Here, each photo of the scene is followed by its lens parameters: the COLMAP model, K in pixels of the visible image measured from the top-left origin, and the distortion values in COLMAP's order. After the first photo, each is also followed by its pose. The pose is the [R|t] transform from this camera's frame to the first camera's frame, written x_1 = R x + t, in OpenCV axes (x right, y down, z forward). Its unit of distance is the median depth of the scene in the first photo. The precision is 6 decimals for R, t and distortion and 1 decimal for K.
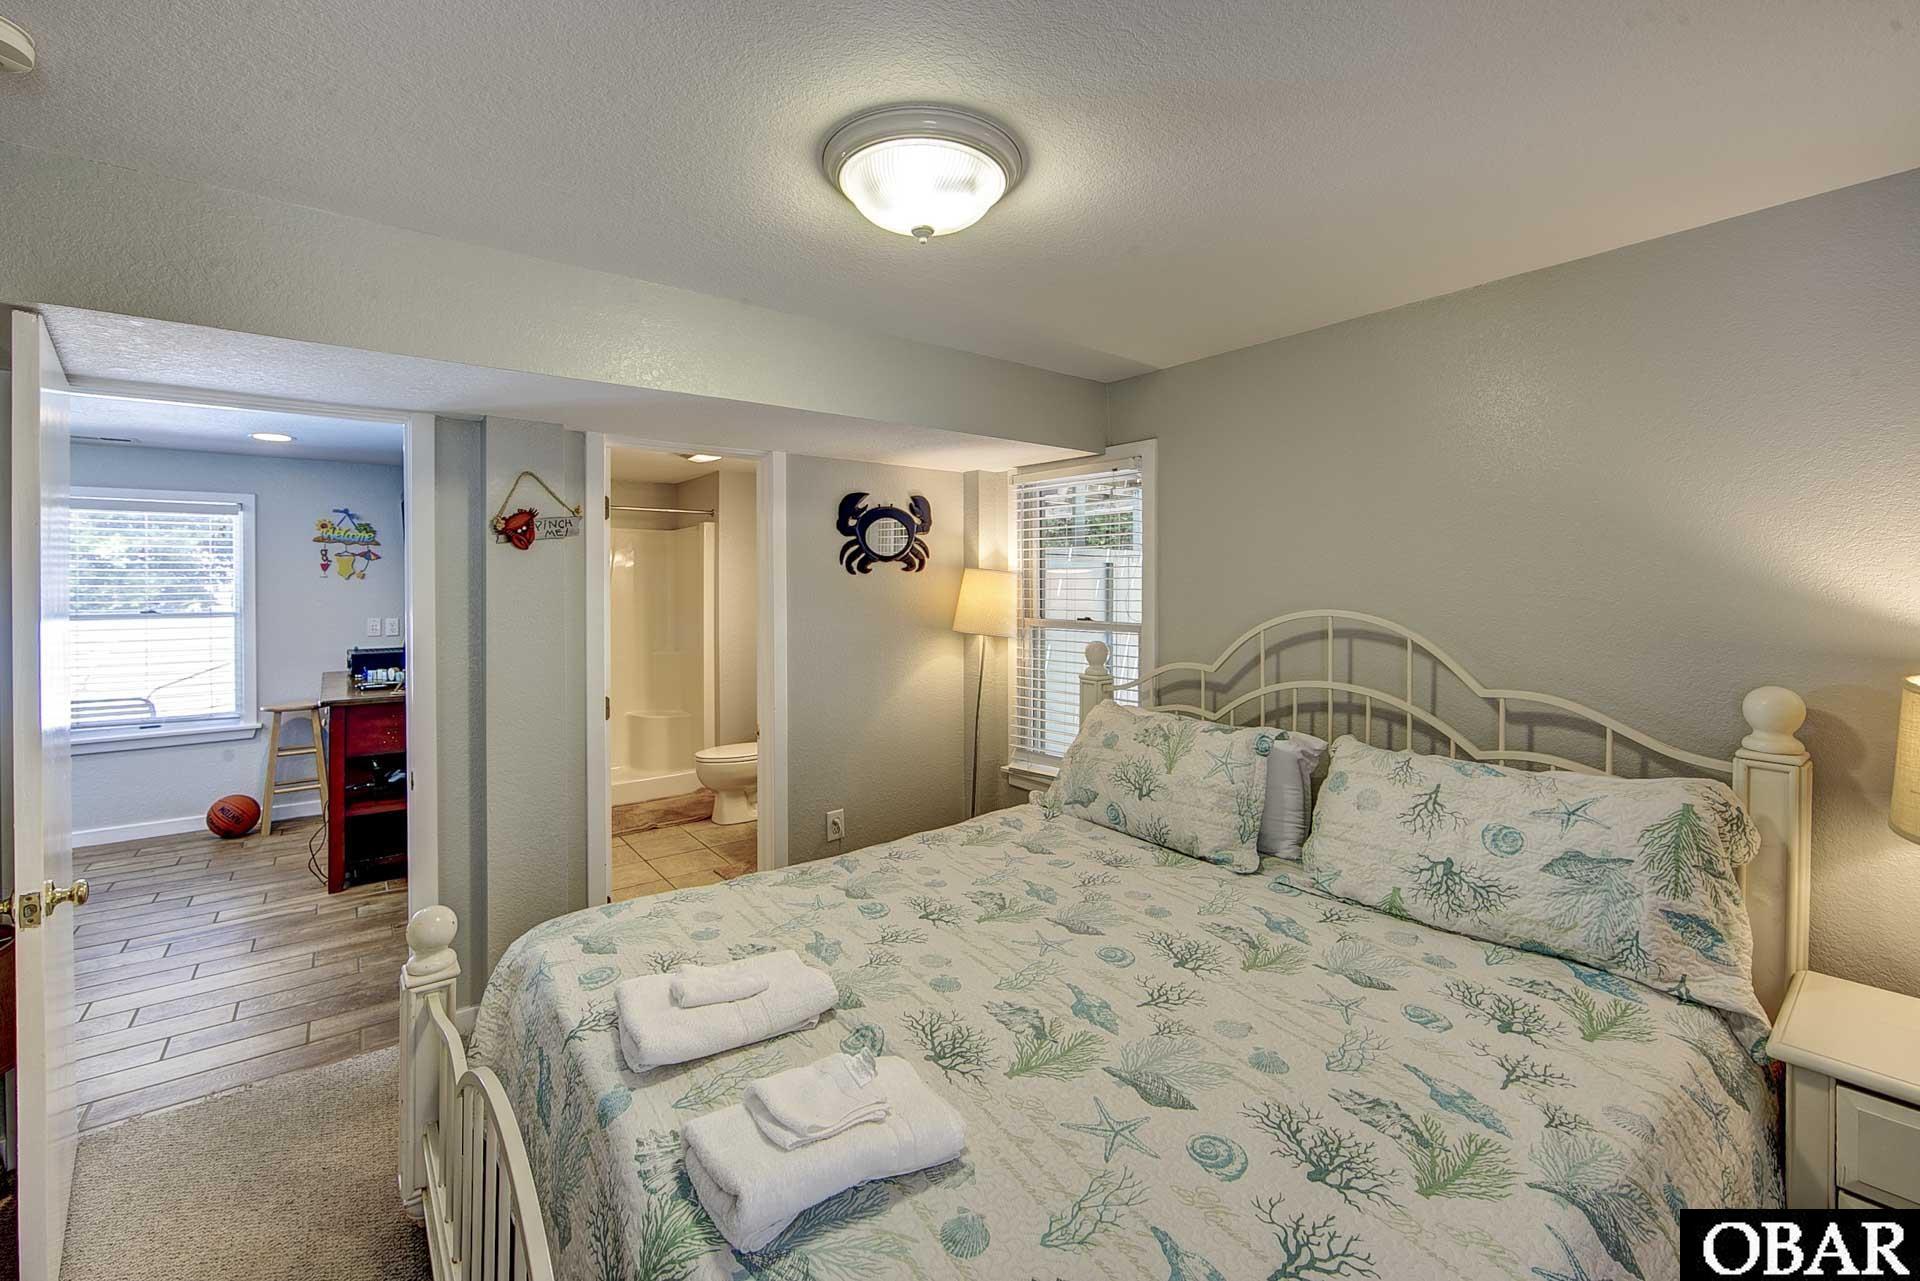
lens RADIAL K [[772.9, 0, 958.4], [0, 772.9, 590.3], [0, 0, 1]] dist [-0.001173, 0.000067]
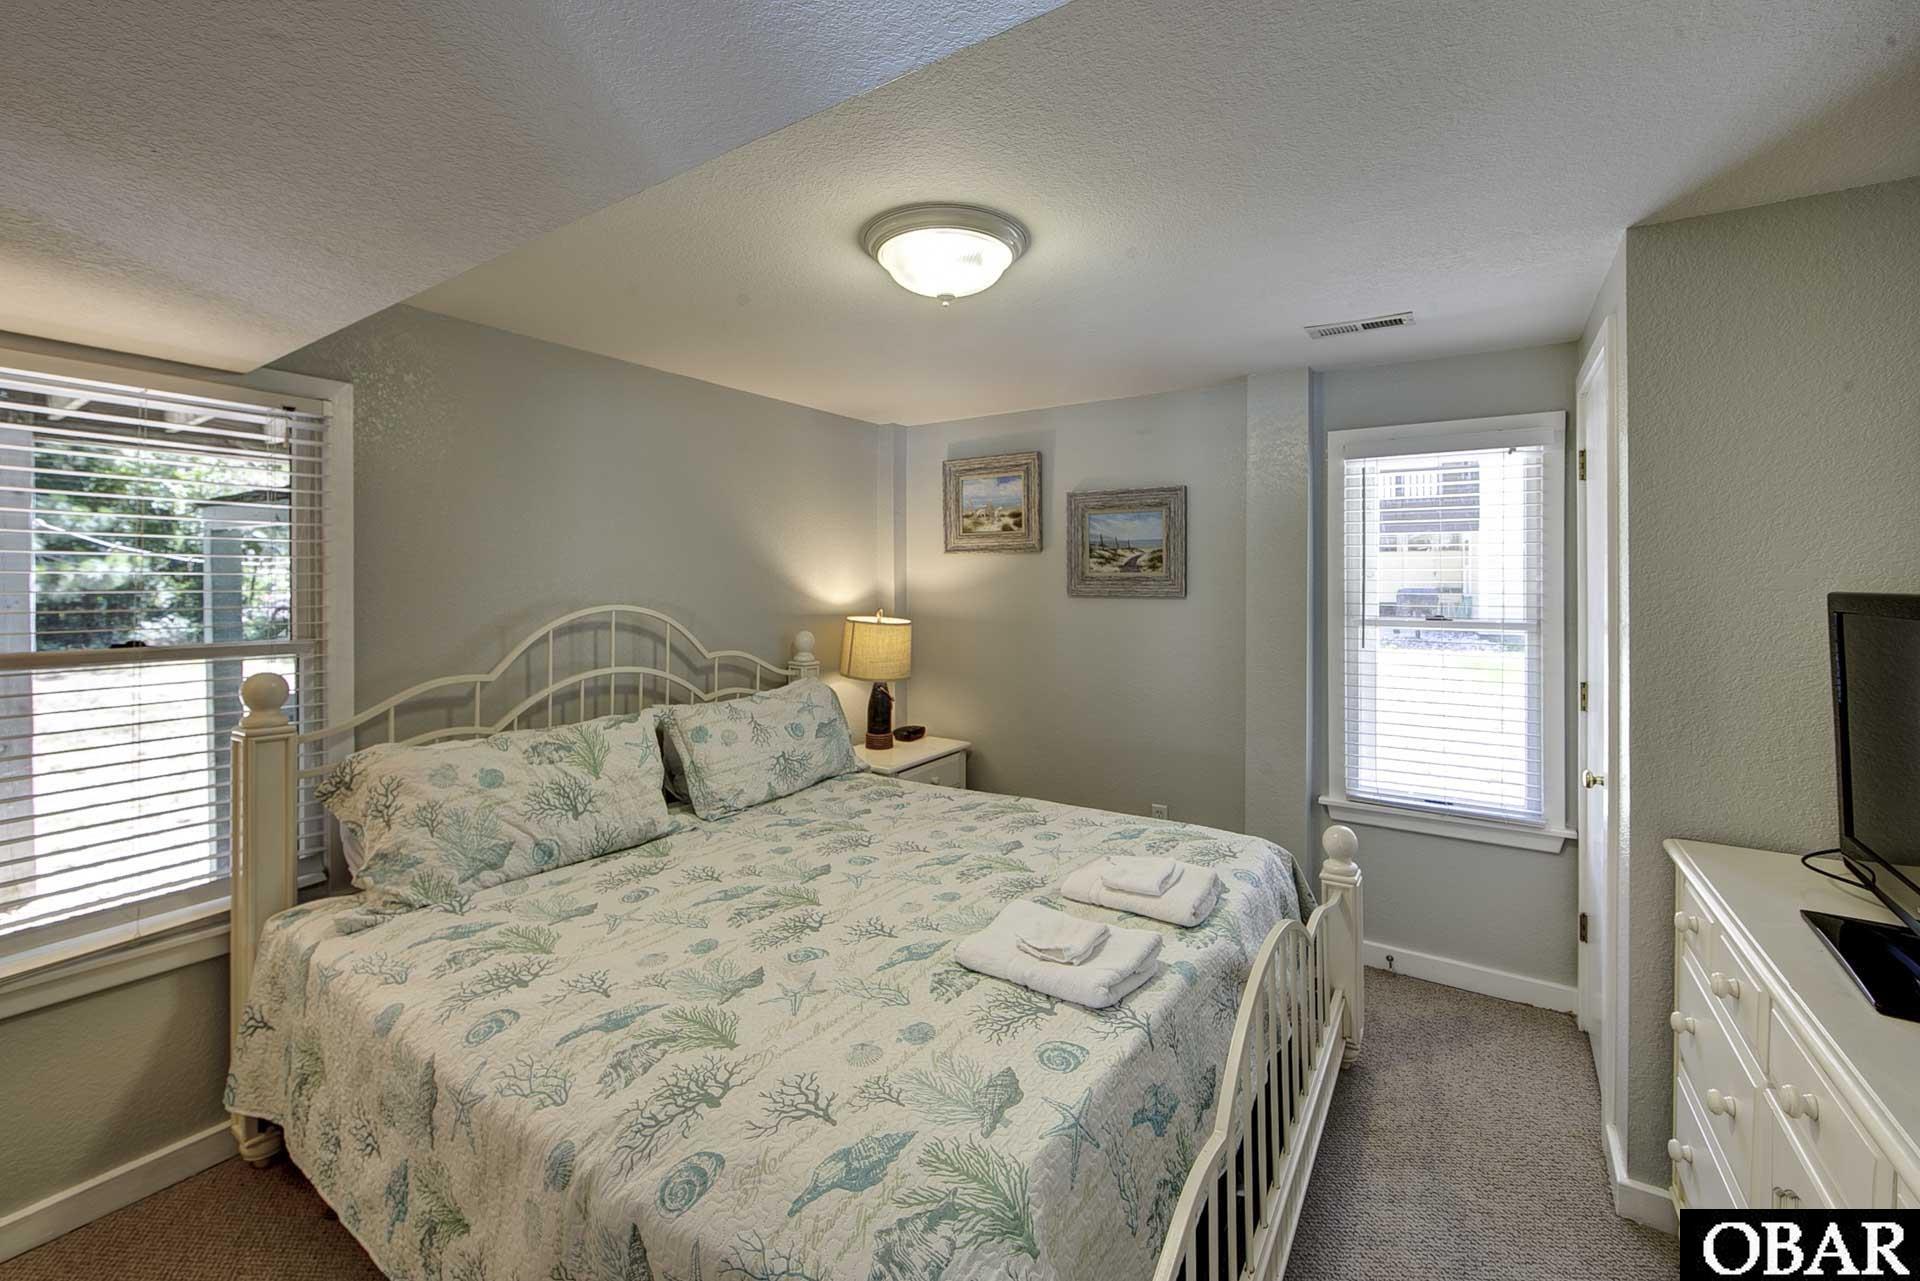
lens RADIAL K [[772.9, 0, 958.4], [0, 772.9, 590.3], [0, 0, 1]] dist [-0.001173, 0.000067]
pose [[-0.294086, -0.006766, 0.955755, -0.990827], [0.006241, 0.999940, 0.008999, -0.004795], [-0.955759, 0.008612, -0.294026, 1.086311]]
